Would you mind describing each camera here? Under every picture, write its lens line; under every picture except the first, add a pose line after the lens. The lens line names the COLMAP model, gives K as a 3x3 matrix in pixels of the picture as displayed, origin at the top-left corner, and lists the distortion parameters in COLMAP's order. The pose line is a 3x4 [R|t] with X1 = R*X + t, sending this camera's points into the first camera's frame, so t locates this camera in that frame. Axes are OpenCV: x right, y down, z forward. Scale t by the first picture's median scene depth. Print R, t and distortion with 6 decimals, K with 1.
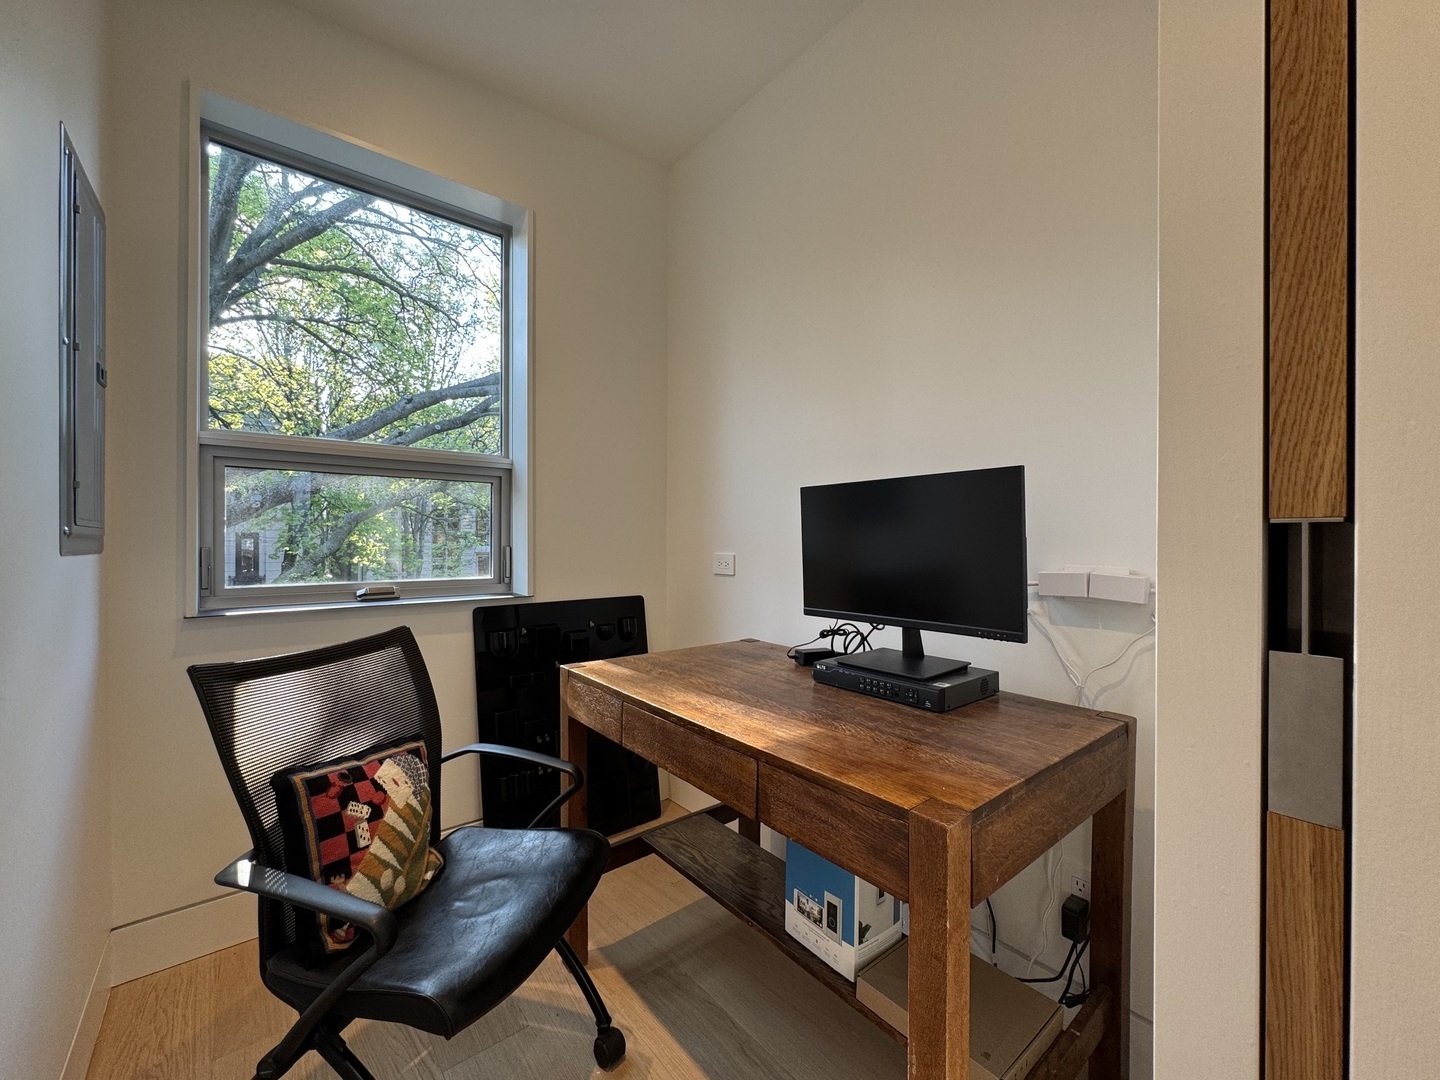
lens RADIAL K [[578.2, 0, 719.9], [0, 578.2, 542.4], [0, 0, 1]] dist [-0.000996, 0.000507]
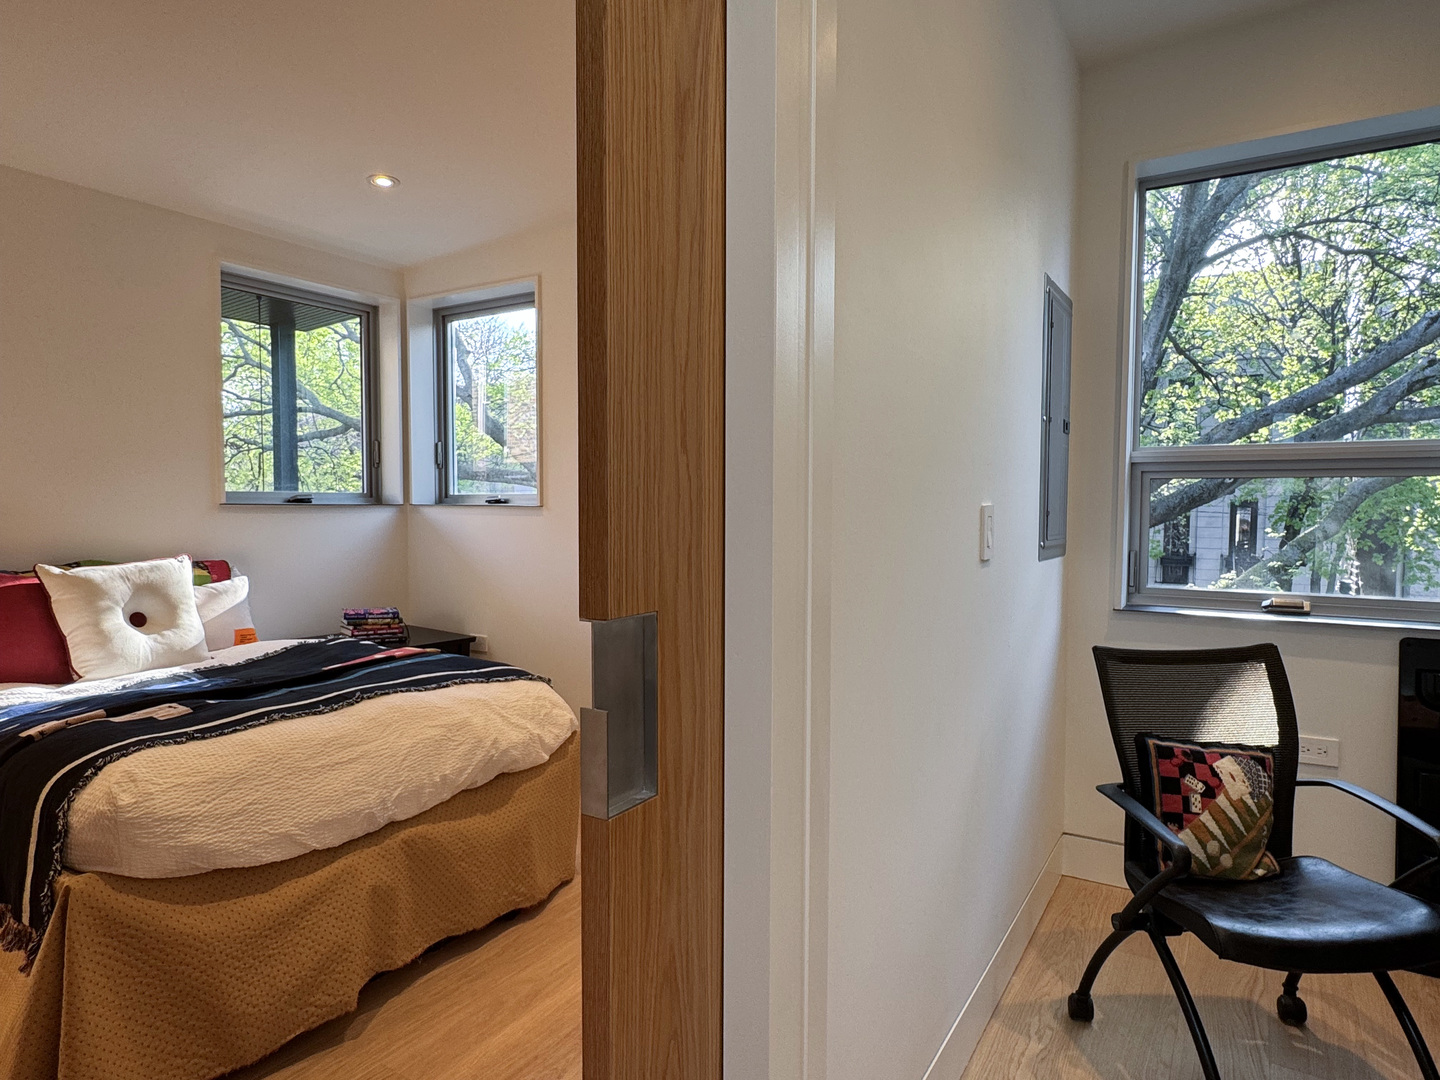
lens RADIAL K [[861.1, 0, 720.0], [0, 861.1, 540.0], [0, 0, 1]] dist [0.000284, -0.000743]
pose [[0.322466, 0.043044, -0.945602, 0.741055], [-0.007493, 0.999050, 0.042922, -0.125530], [0.946551, -0.006756, 0.322483, -0.534175]]
